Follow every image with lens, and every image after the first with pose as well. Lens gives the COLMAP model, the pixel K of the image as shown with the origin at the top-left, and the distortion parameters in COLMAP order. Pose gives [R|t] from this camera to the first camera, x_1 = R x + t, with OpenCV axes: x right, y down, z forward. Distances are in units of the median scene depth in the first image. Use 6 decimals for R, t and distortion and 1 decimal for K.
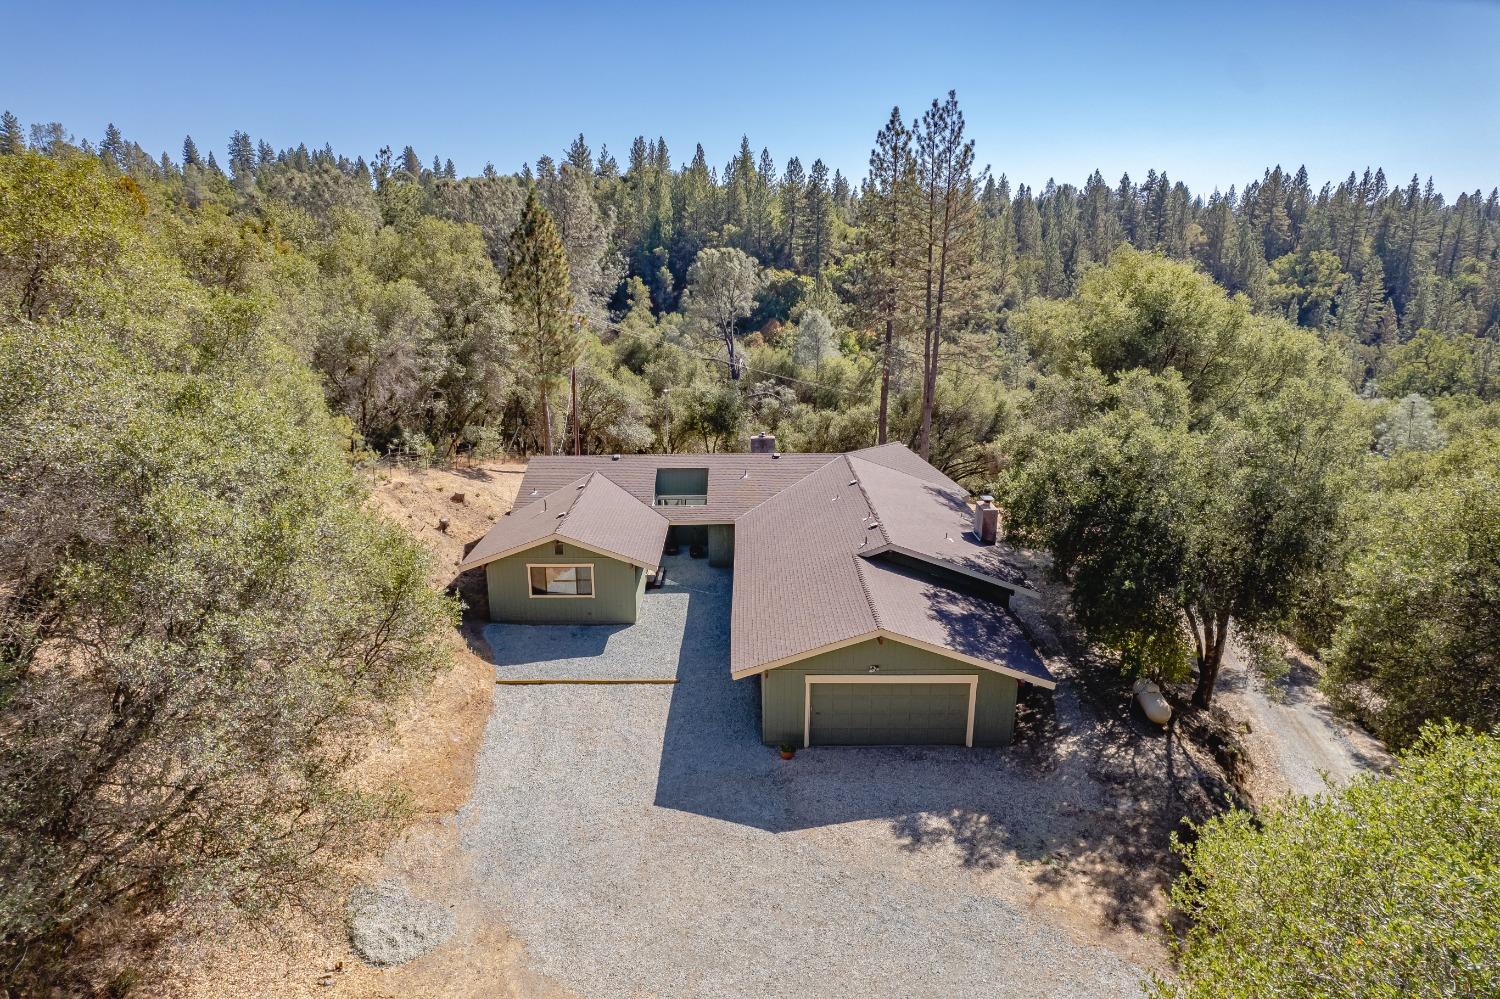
lens RADIAL K [[981.4, 0, 727.0], [0, 981.4, 515.5], [0, 0, 1]] dist [0.008355, -0.001915]
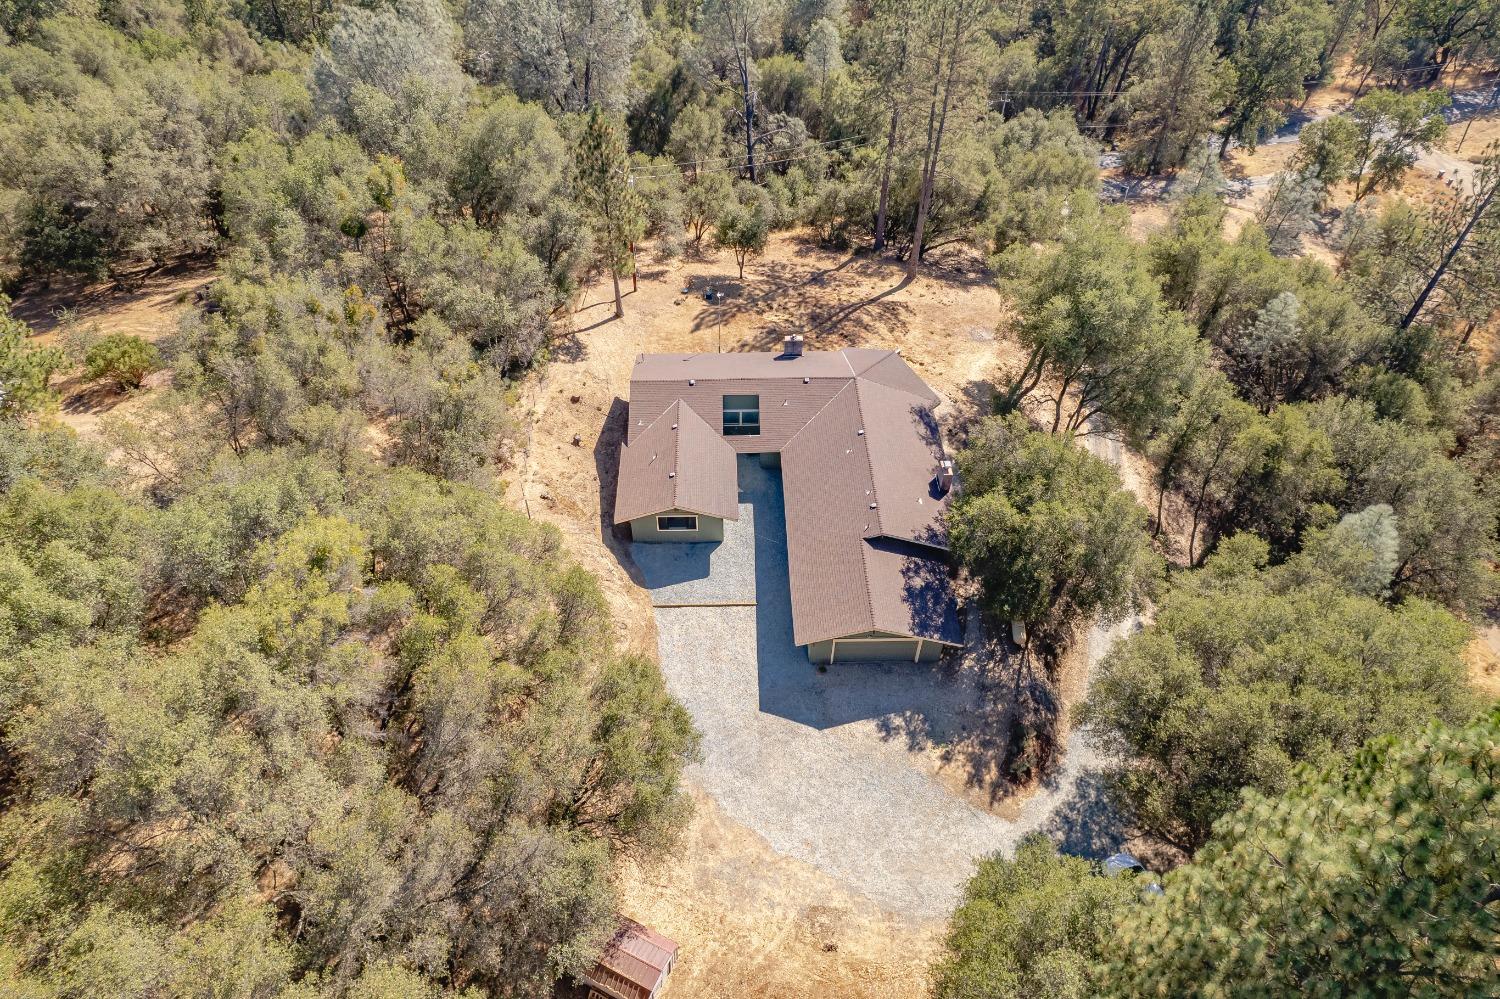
lens RADIAL K [[981.4, 0, 752.7], [0, 981.4, 499.1], [0, 0, 1]] dist [0.008355, -0.001915]
pose [[0.998989, -0.027754, 0.035352, -0.136530], [0.007329, 0.876626, 0.481117, -0.988679], [-0.044343, -0.480371, 0.875943, -0.514470]]
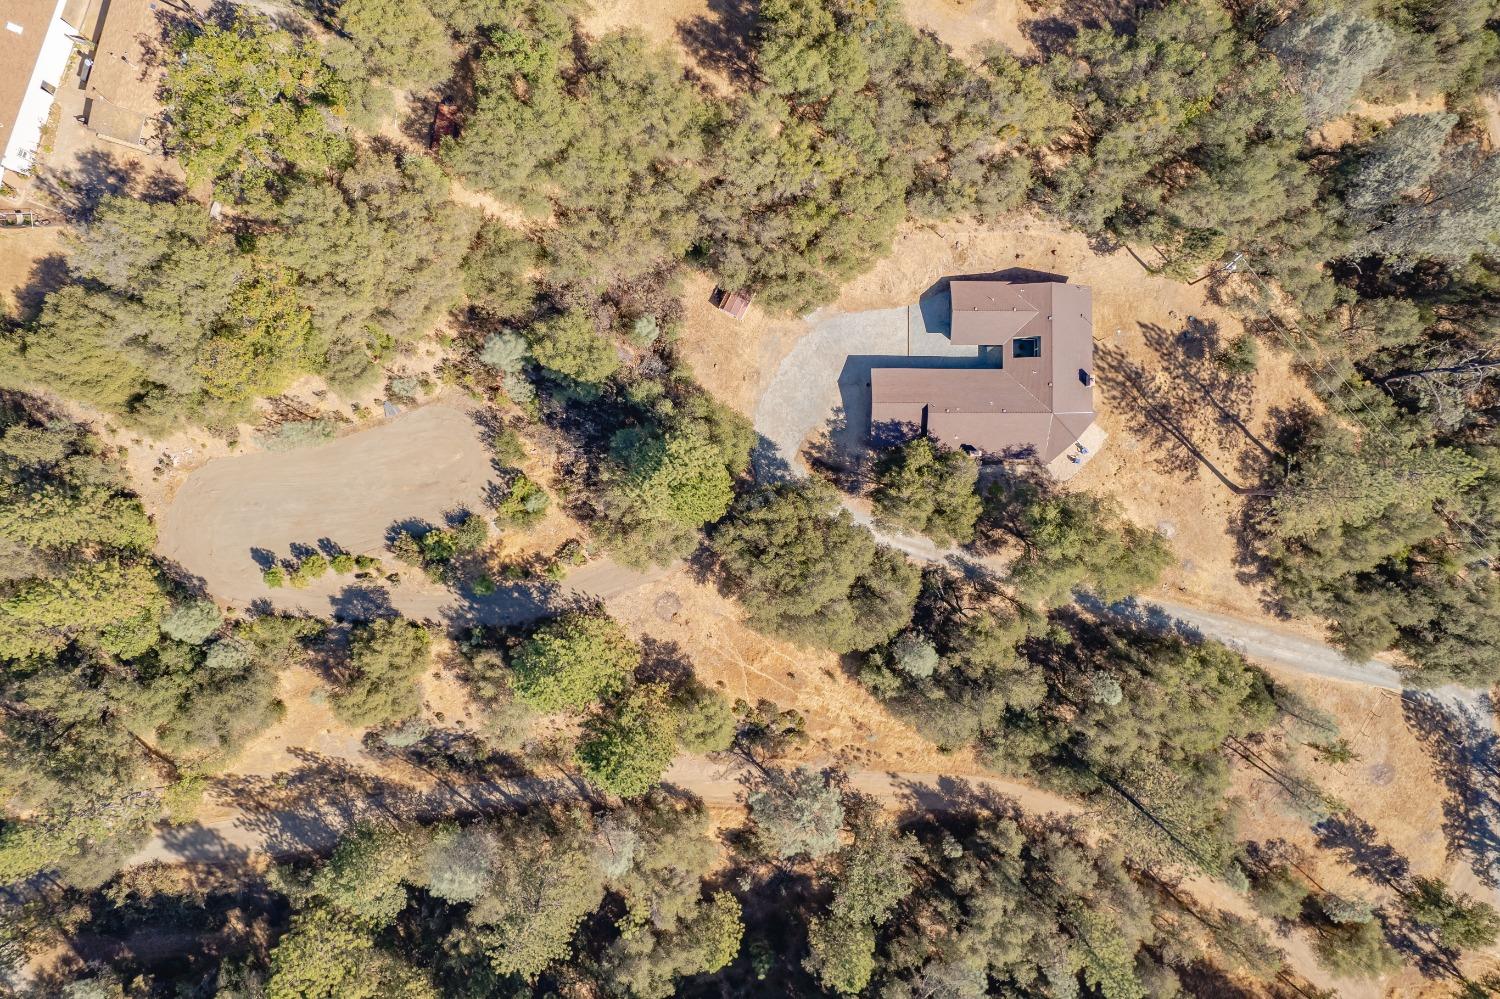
lens RADIAL K [[981.4, 0, 750.4], [0, 981.4, 499.4], [0, 0, 1]] dist [0.008355, -0.001915]
pose [[0.010264, 0.999698, -0.022310, 0.634303], [-0.303815, 0.024375, 0.952419, -3.553202], [0.952676, -0.002997, 0.303974, -0.726422]]
